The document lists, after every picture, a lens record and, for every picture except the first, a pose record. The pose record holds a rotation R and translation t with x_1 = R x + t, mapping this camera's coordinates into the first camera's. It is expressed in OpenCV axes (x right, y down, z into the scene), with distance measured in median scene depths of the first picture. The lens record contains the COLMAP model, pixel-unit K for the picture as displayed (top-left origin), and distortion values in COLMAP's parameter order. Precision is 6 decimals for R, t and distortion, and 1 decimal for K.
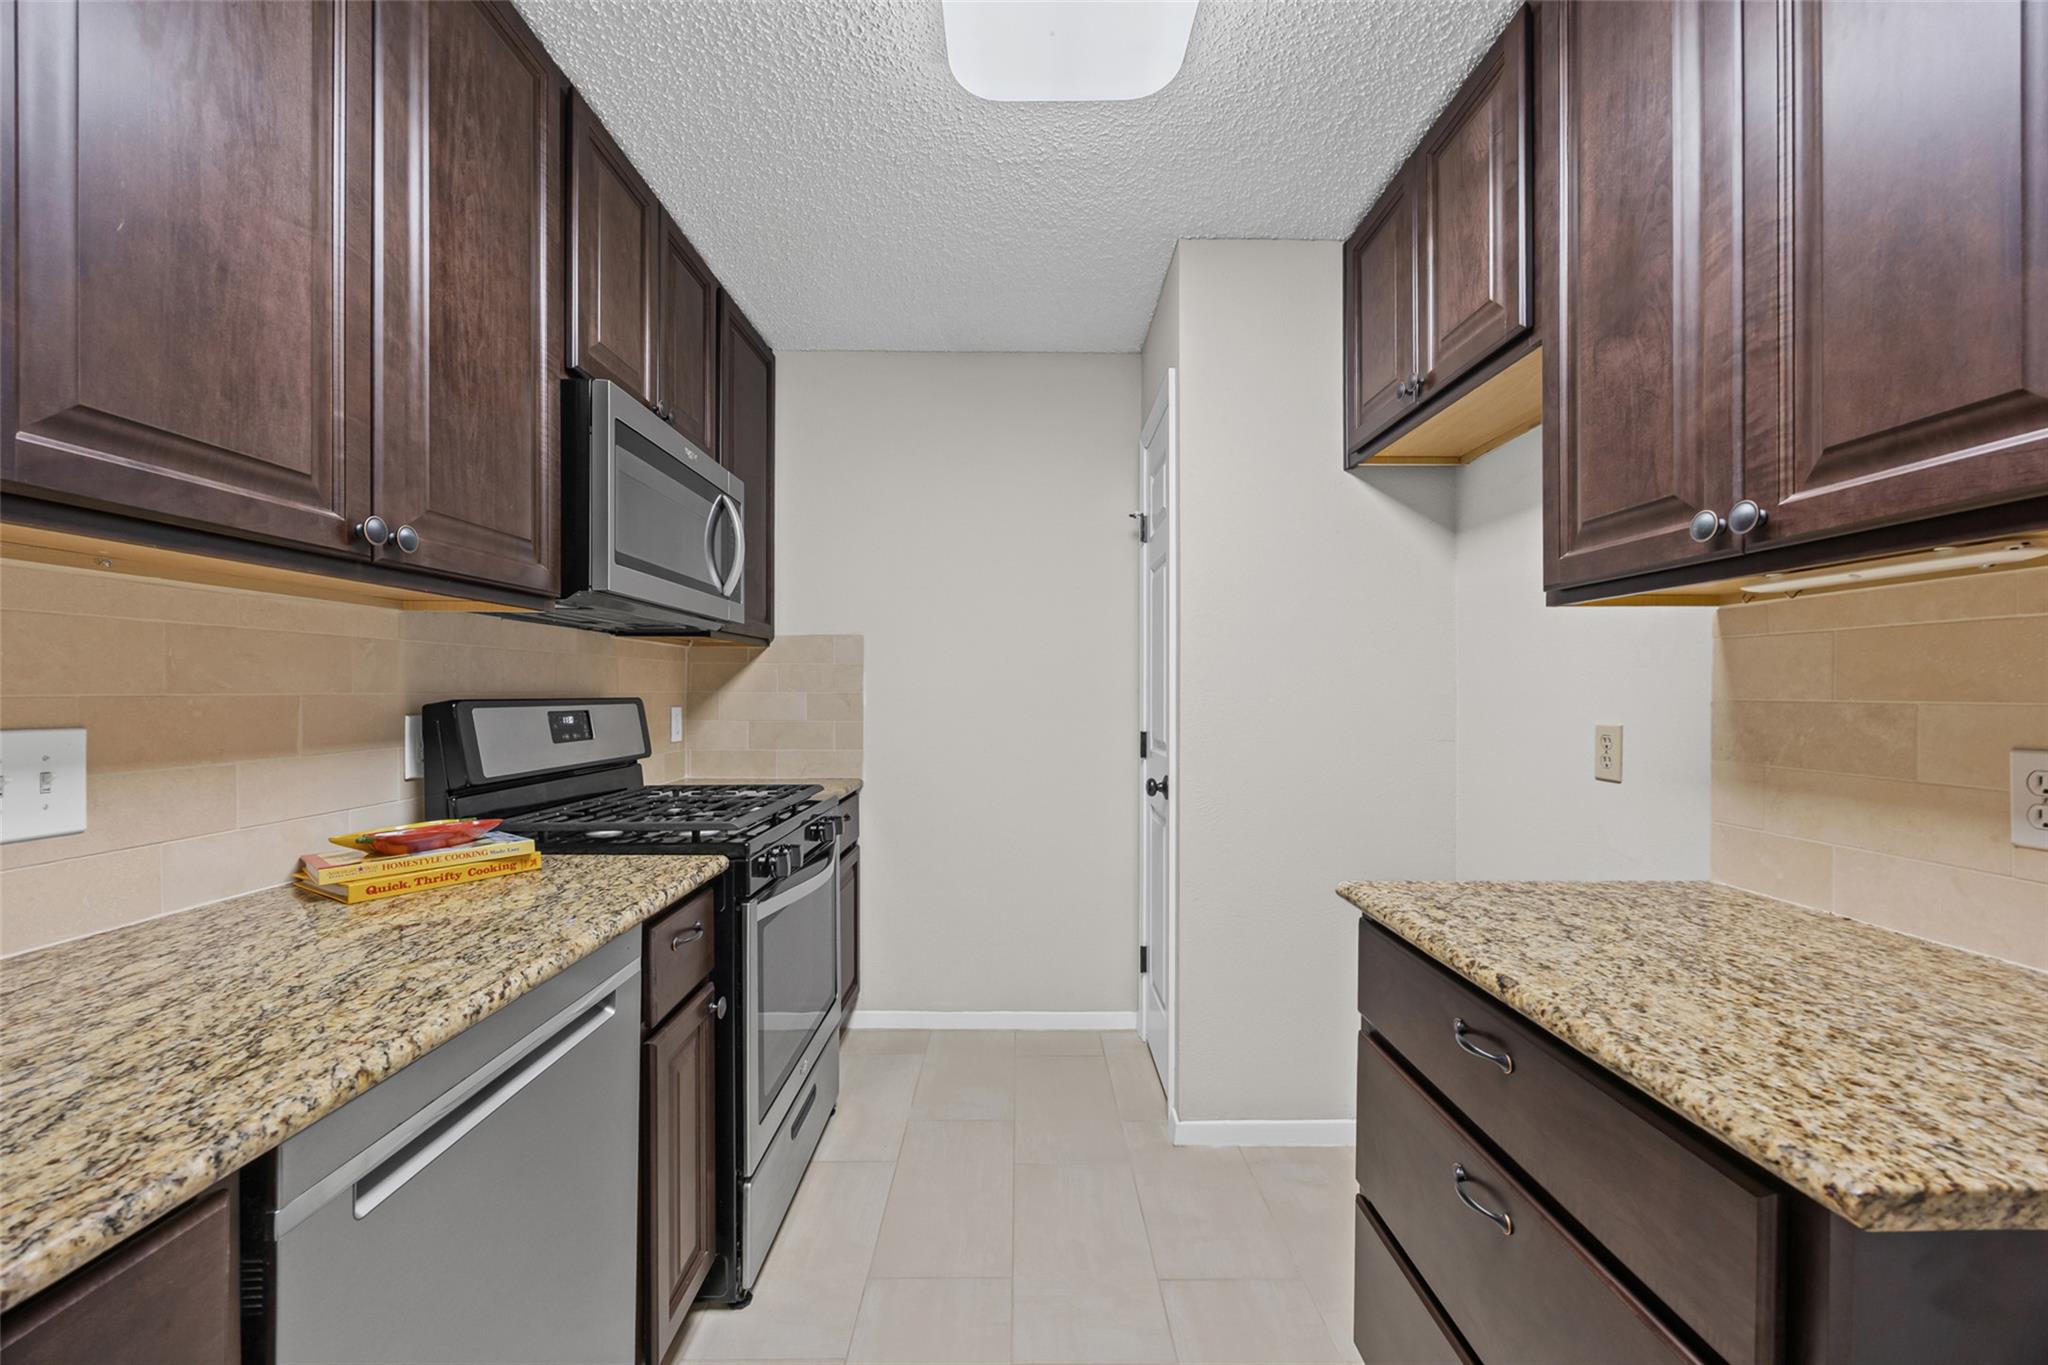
lens RADIAL K [[787.3, 0, 1026.7], [0, 787.3, 694.0], [0, 0, 1]] dist [-0.002040, 0.000169]
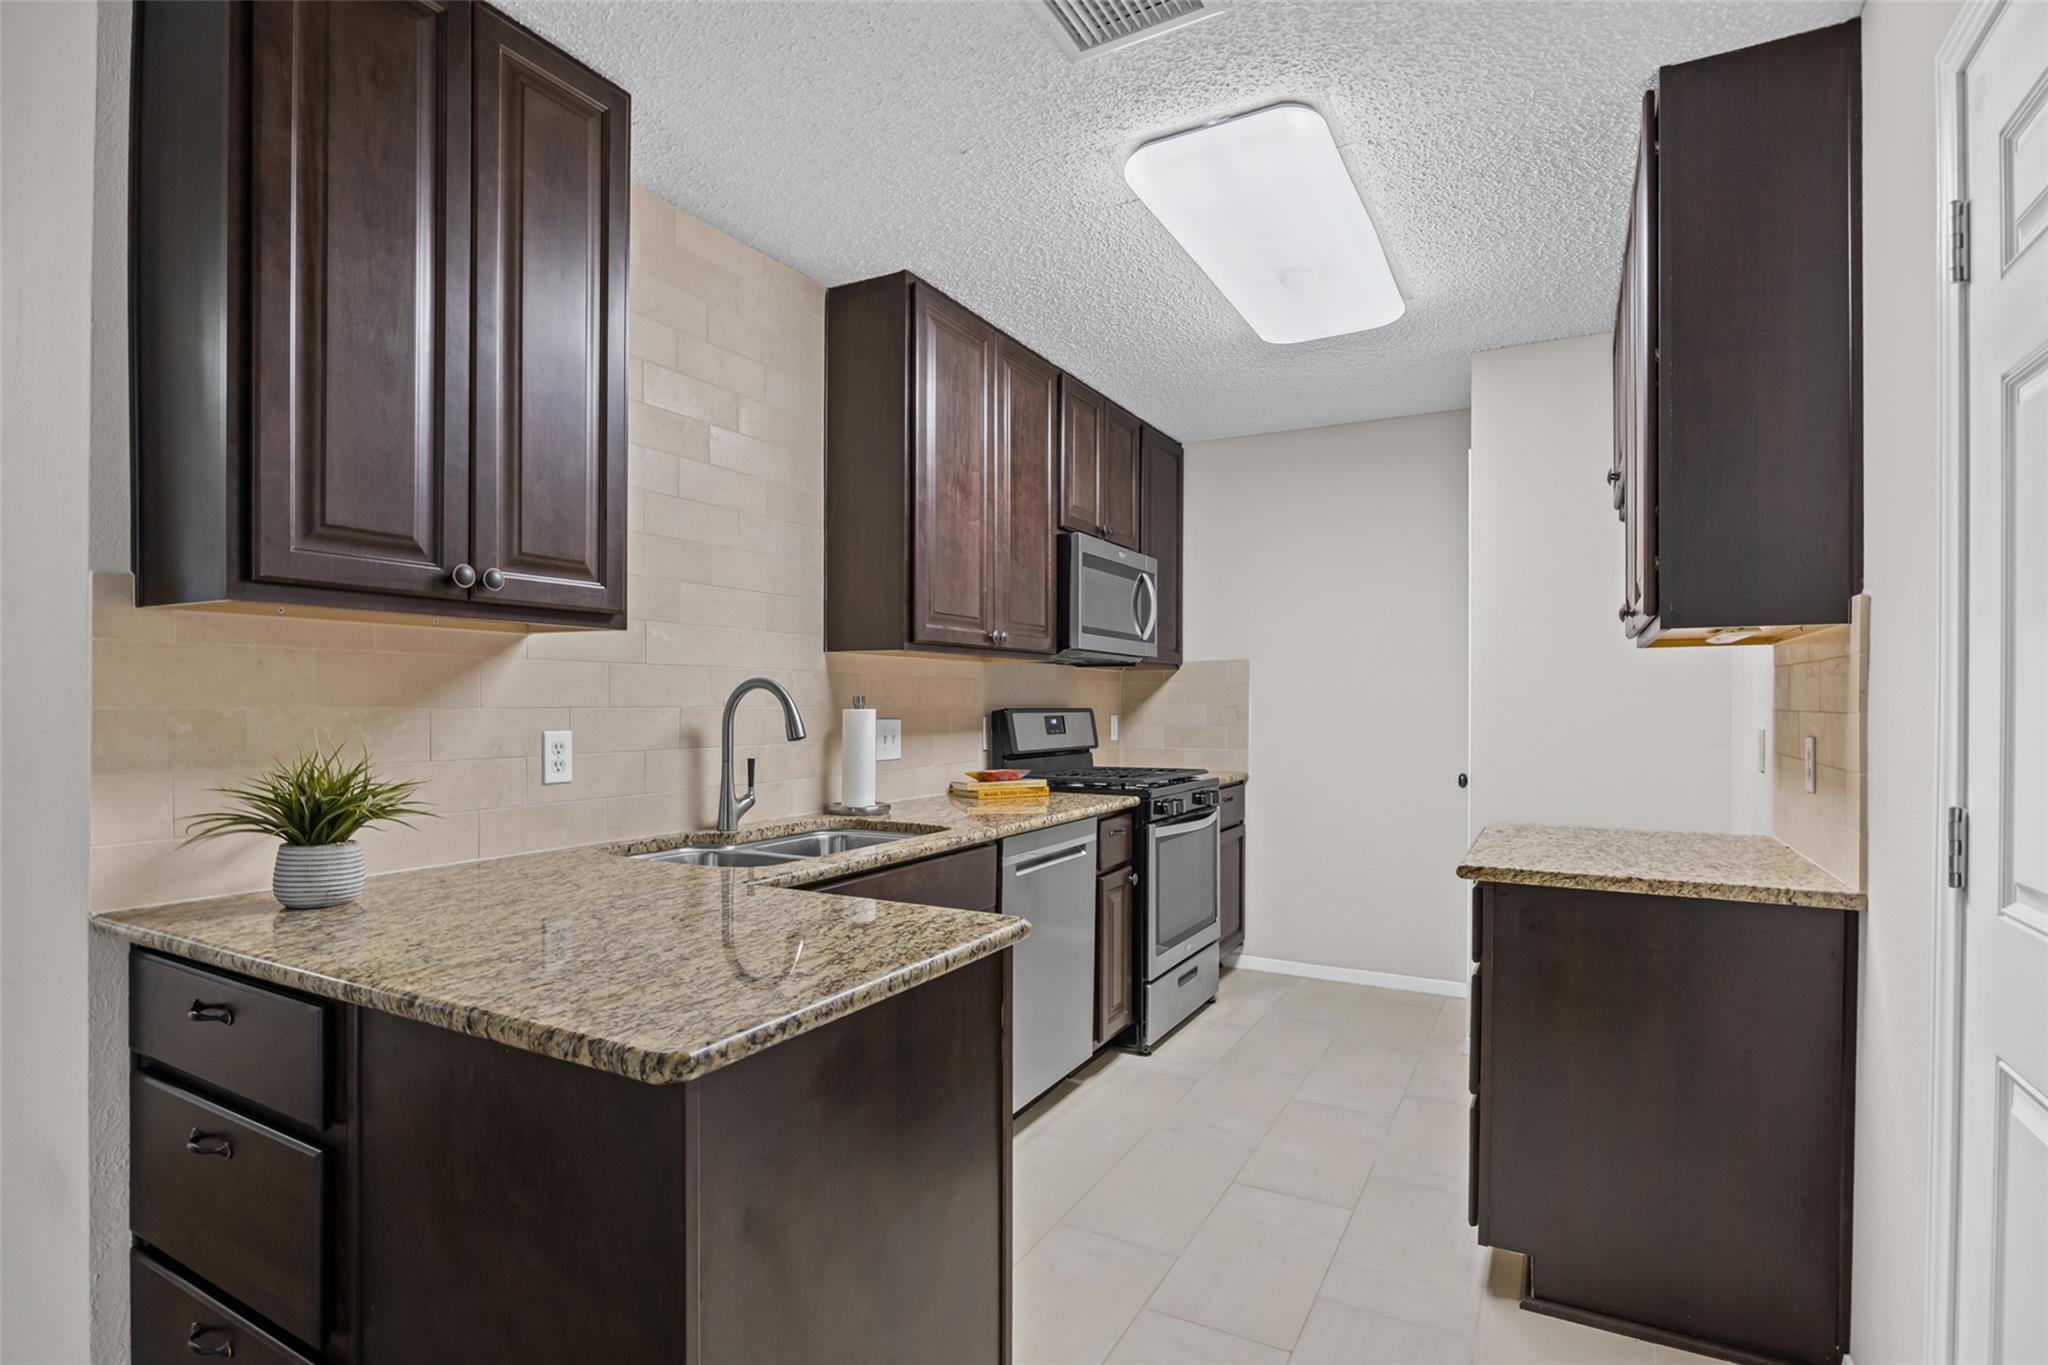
lens RADIAL K [[1002.0, 0, 1021.4], [0, 1002.0, 717.5], [0, 0, 1]] dist [-0.019338, 0.000192]
pose [[0.871086, 0.007181, -0.491078, 0.476645], [-0.002067, 0.999938, 0.010956, 0.002280], [0.491126, -0.008529, 0.871047, -1.053274]]
